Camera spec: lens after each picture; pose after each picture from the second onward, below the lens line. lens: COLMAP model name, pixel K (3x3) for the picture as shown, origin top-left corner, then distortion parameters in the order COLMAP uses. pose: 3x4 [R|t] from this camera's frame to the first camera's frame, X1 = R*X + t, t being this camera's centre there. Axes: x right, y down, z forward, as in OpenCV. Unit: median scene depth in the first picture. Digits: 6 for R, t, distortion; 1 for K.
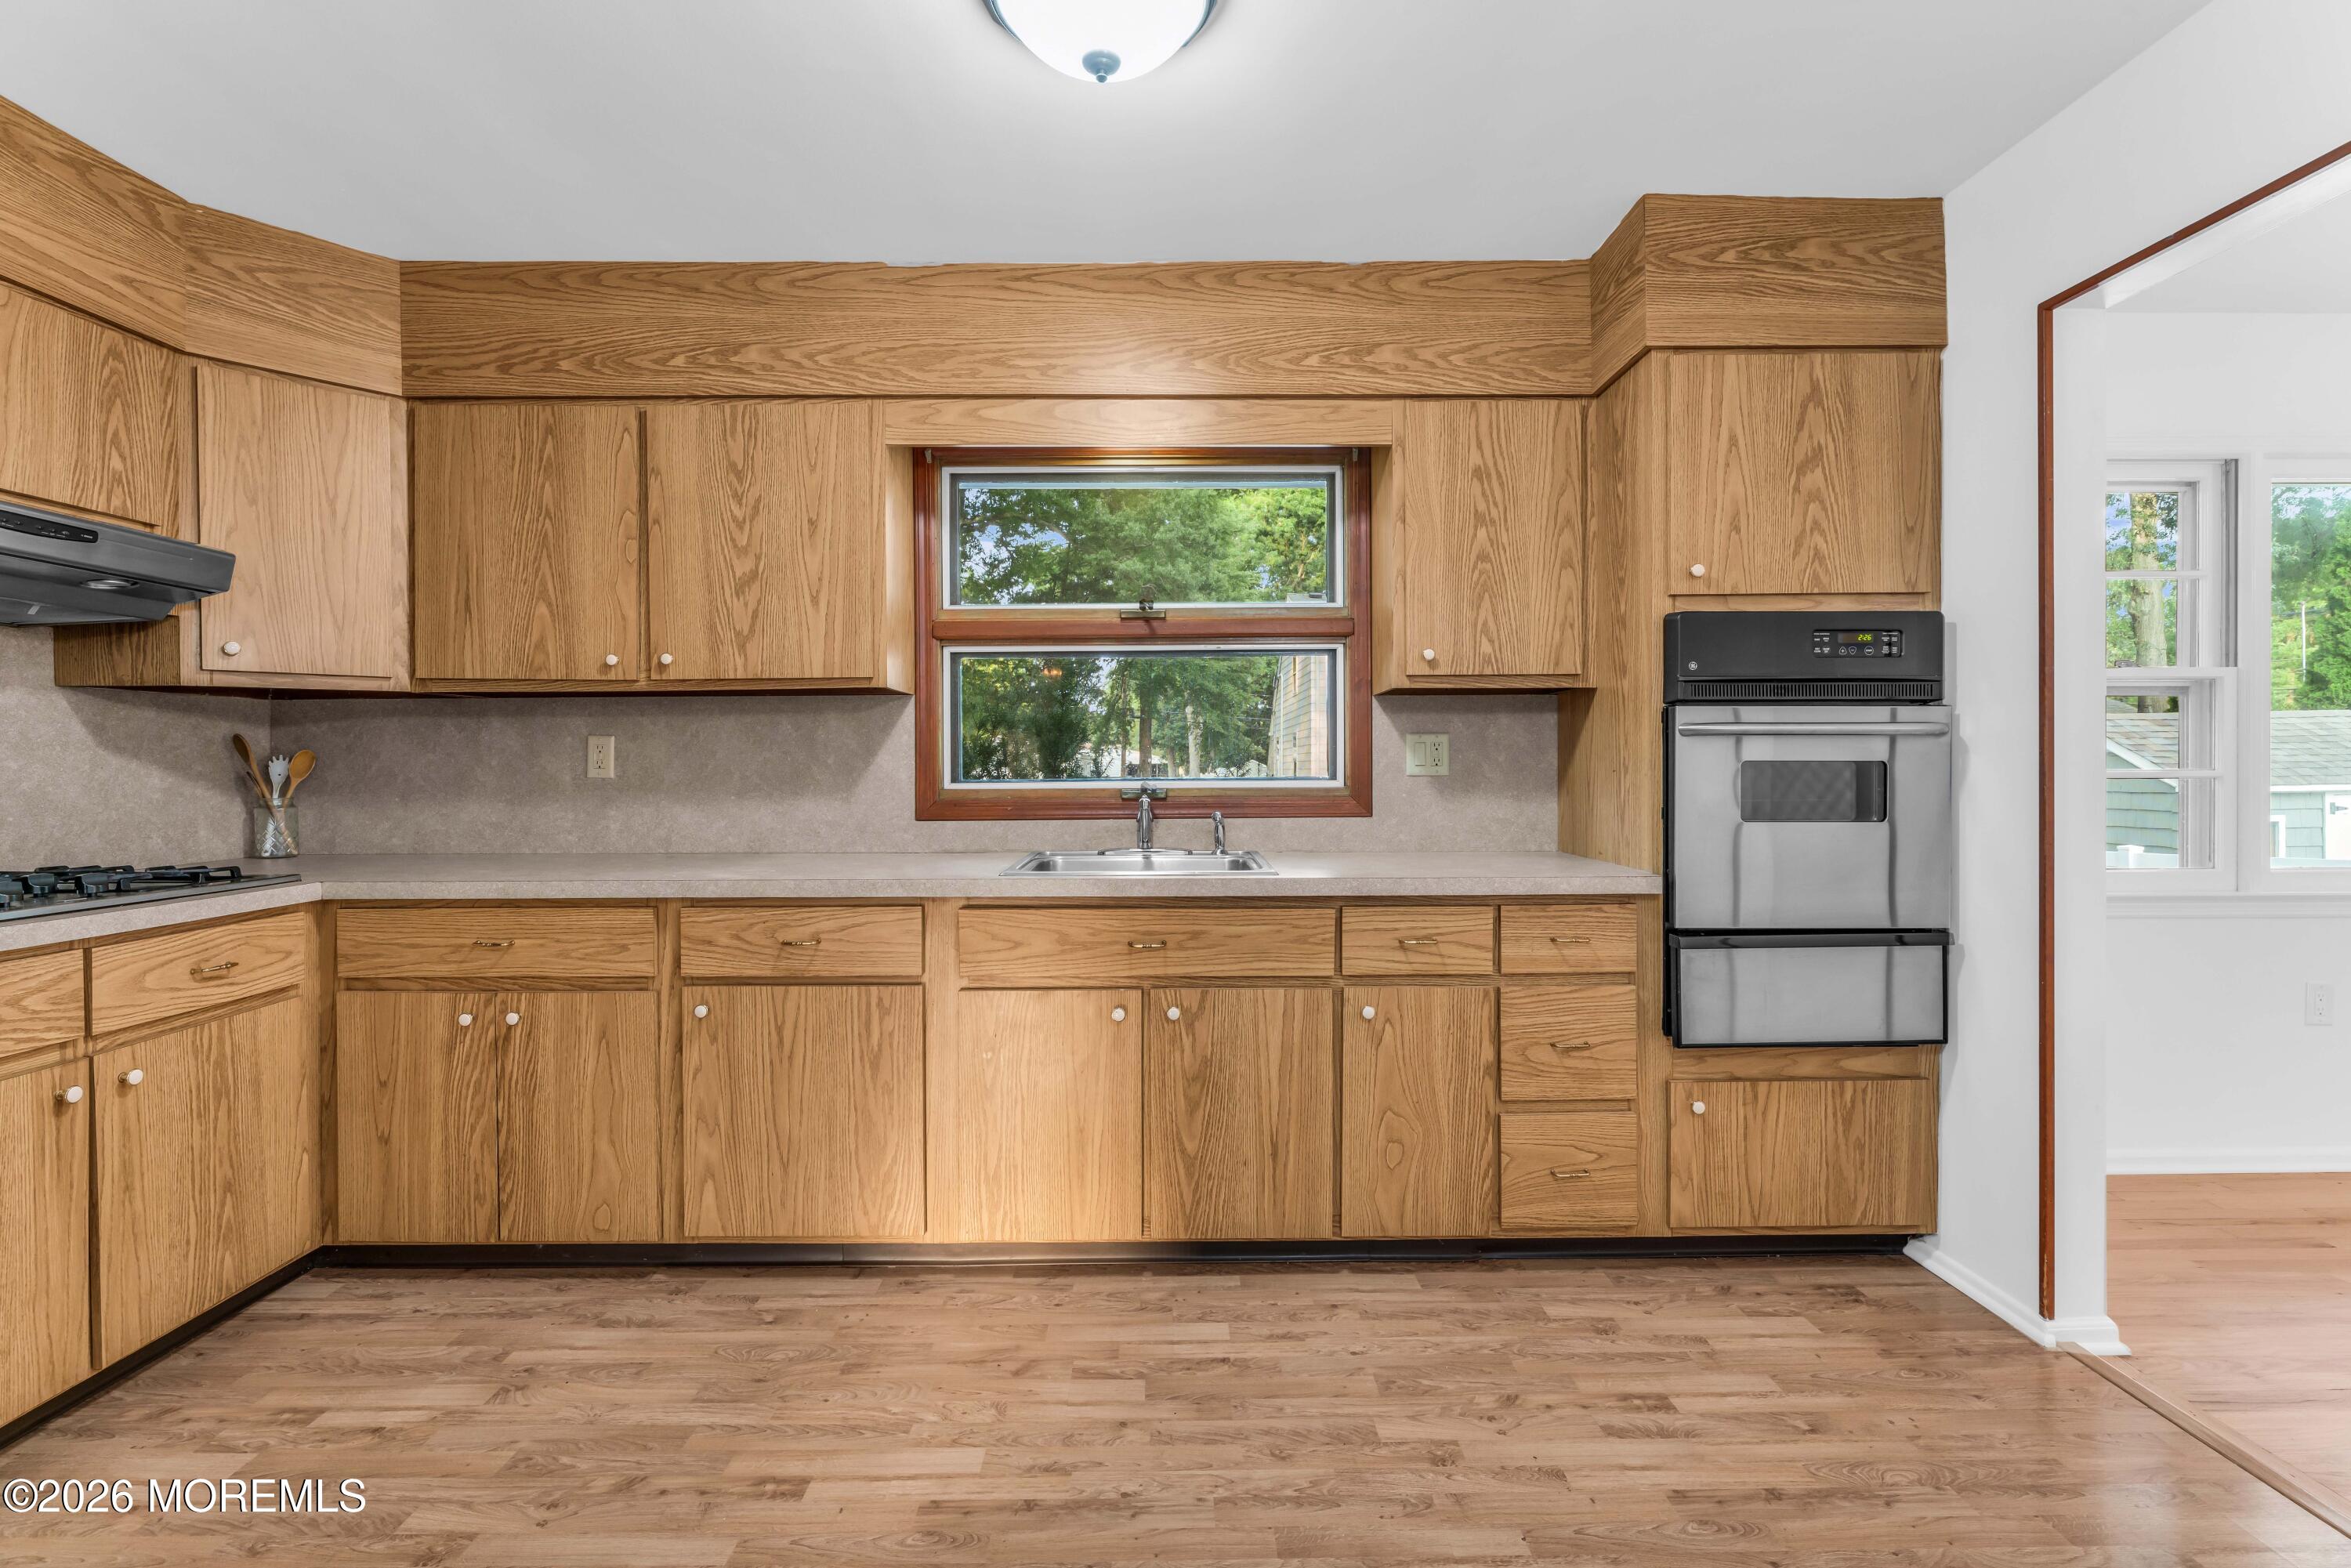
lens RADIAL K [[1152.6, 0, 1177.4], [0, 1152.6, 757.5], [0, 0, 1]] dist [0.000703, 0.000164]
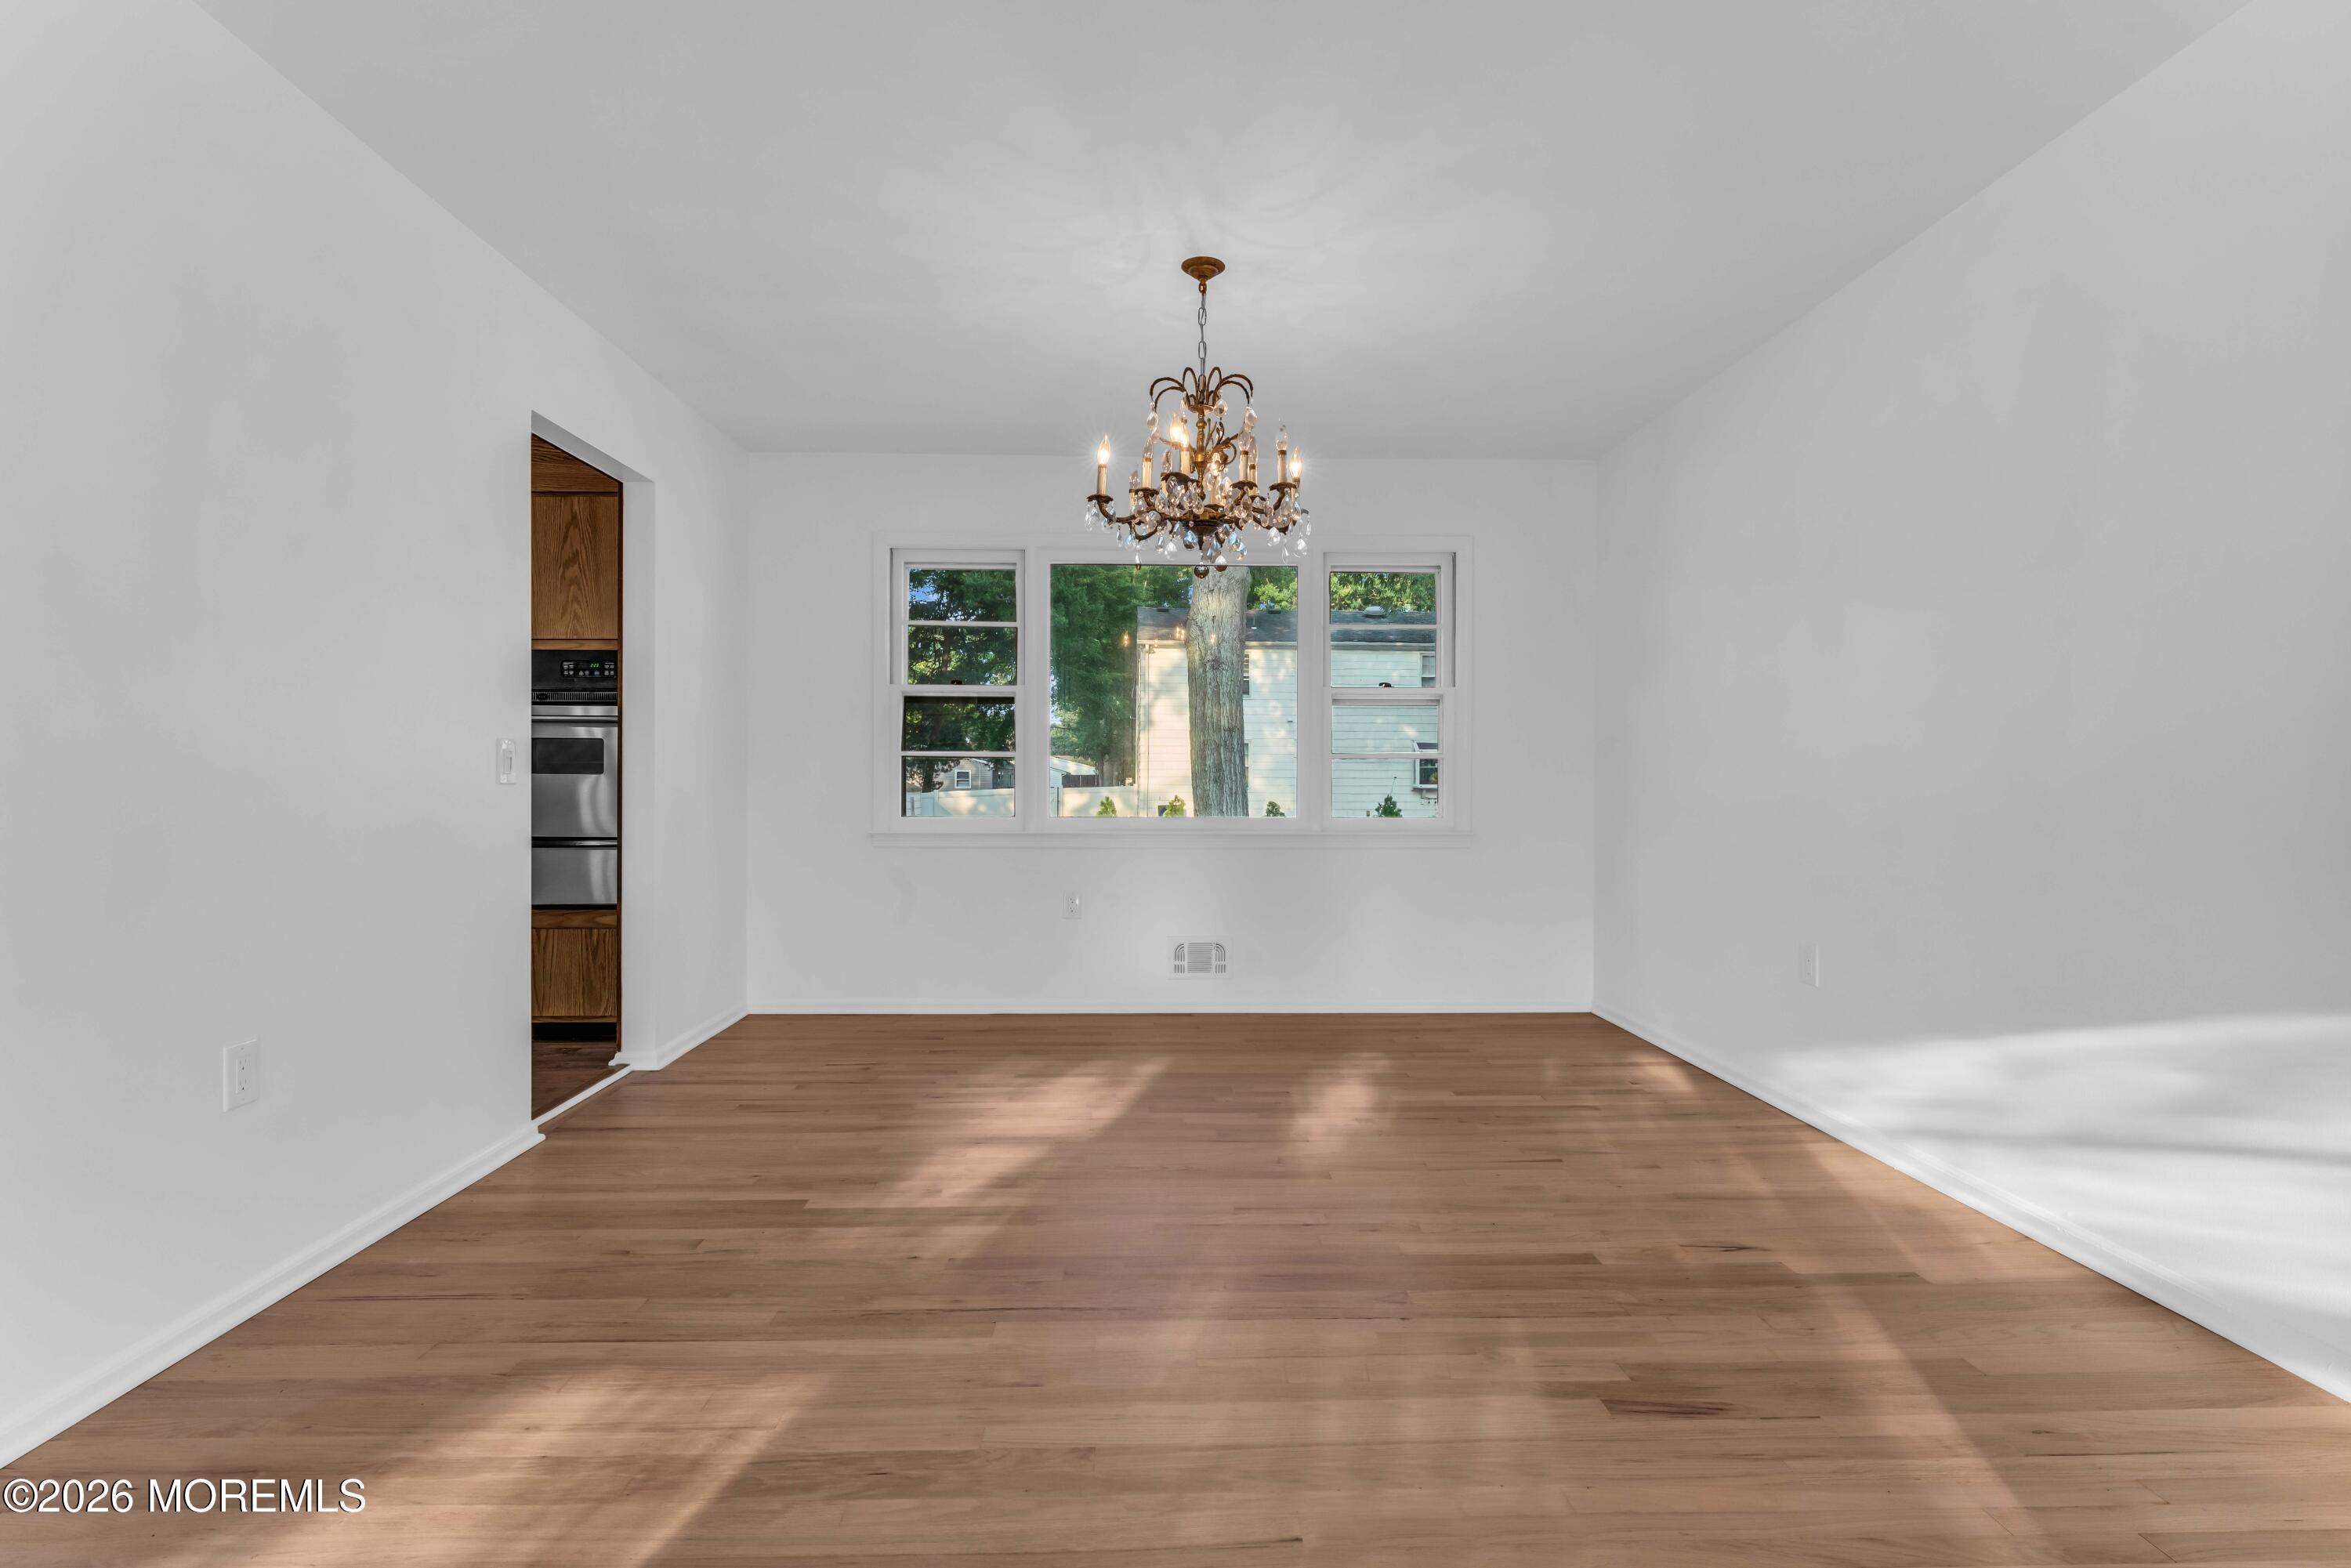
lens RADIAL K [[1152.6, 0, 1177.4], [0, 1152.6, 757.5], [0, 0, 1]] dist [0.000703, 0.000164]
pose [[0.999892, 0.005704, -0.013527, 1.459513], [-0.005875, 0.999903, -0.012647, 0.047286], [0.013453, 0.012725, 0.999829, -0.669754]]
